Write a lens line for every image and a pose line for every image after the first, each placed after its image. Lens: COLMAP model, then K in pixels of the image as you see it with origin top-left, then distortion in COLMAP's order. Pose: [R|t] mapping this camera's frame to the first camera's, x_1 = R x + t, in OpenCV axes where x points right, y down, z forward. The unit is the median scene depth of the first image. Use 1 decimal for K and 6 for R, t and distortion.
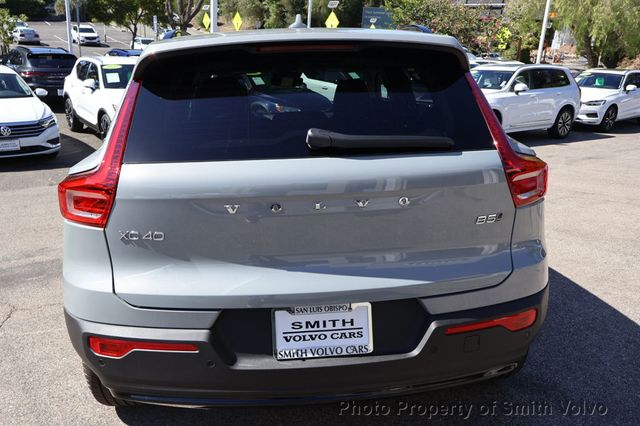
lens RADIAL K [[548.6, 0, 320.0], [0, 548.6, 213.0], [0, 0, 1]] dist [0.001648, -0.000733]
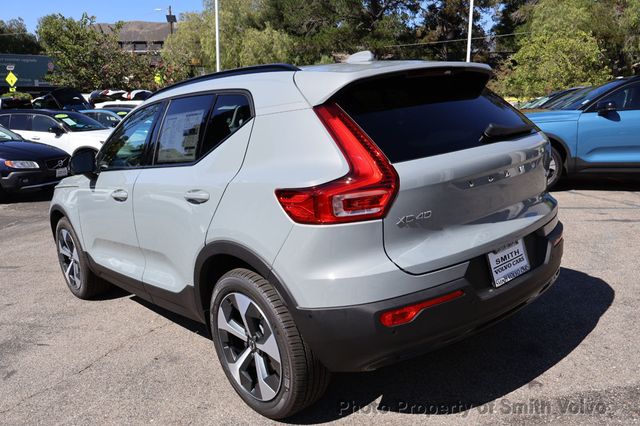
lens RADIAL K [[548.6, 0, 320.0], [0, 548.6, 213.0], [0, 0, 1]] dist [0.001648, -0.000733]
pose [[0.788480, -0.169328, 0.591293, -1.217372], [0.215099, 0.976566, -0.007173, -0.006410], [-0.576222, 0.132843, 0.806425, 0.102012]]
